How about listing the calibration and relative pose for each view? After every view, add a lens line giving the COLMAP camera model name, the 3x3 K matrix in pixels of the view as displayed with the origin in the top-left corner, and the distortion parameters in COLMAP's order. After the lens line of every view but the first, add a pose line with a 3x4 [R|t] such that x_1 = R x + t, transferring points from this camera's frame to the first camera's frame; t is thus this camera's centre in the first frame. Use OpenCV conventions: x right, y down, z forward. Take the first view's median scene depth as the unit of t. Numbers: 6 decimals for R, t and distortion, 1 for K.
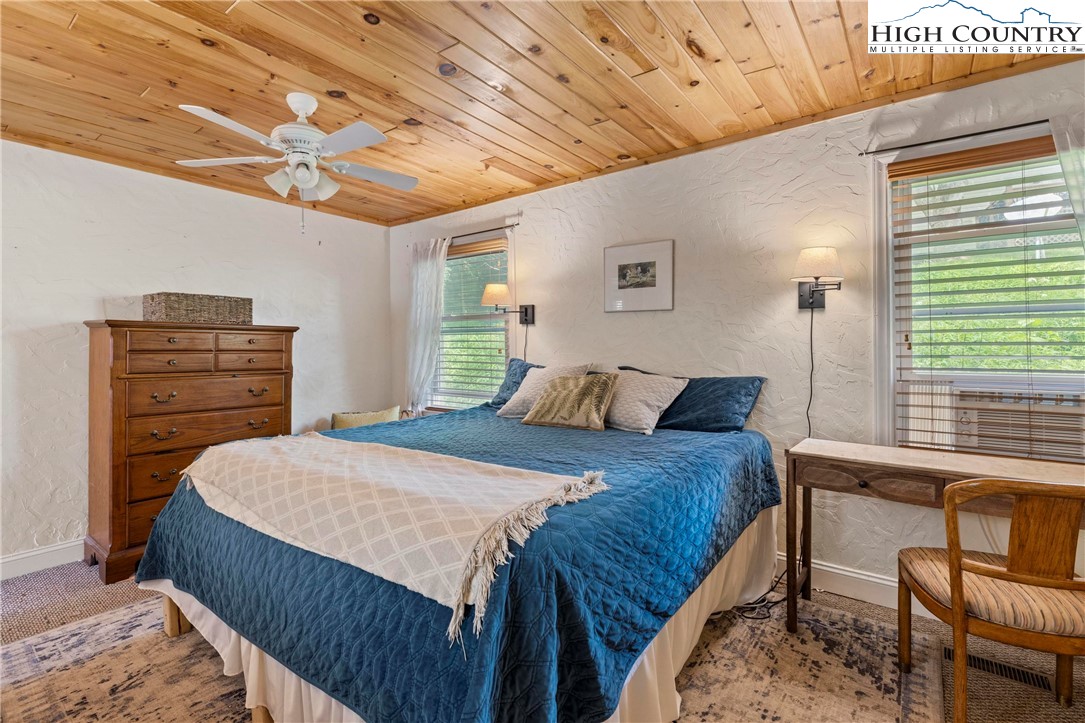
lens RADIAL K [[497.1, 0, 541.8], [0, 497.1, 343.8], [0, 0, 1]] dist [-0.006244, 0.001814]
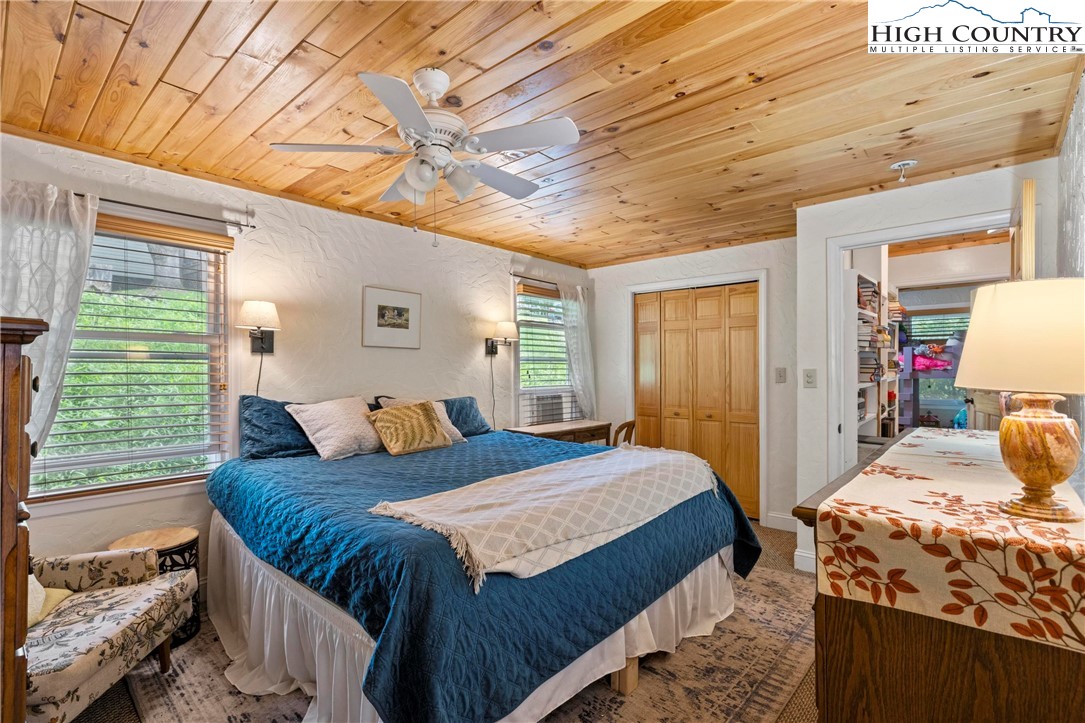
lens RADIAL K [[497.1, 0, 535.3], [0, 497.1, 362.4], [0, 0, 1]] dist [-0.006244, 0.001814]
pose [[0.093578, 0.014482, 0.995507, -0.963193], [-0.003700, 0.999892, -0.014198, -0.017163], [-0.995605, -0.002354, 0.093621, 0.579504]]
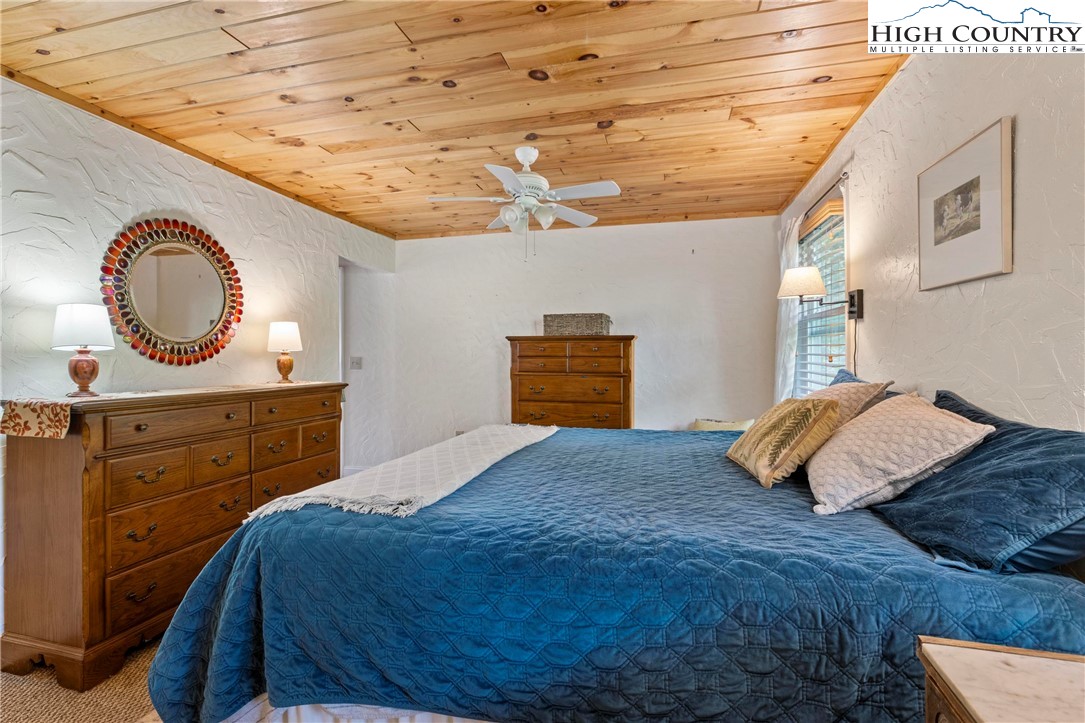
lens RADIAL K [[497.1, 0, 543.2], [0, 497.1, 361.4], [0, 0, 1]] dist [-0.006244, 0.001814]
pose [[0.387535, 0.014835, -0.921736, 0.511712], [0.008462, 0.999771, 0.019649, 0.000365], [0.921816, -0.015414, 0.387321, 0.426654]]
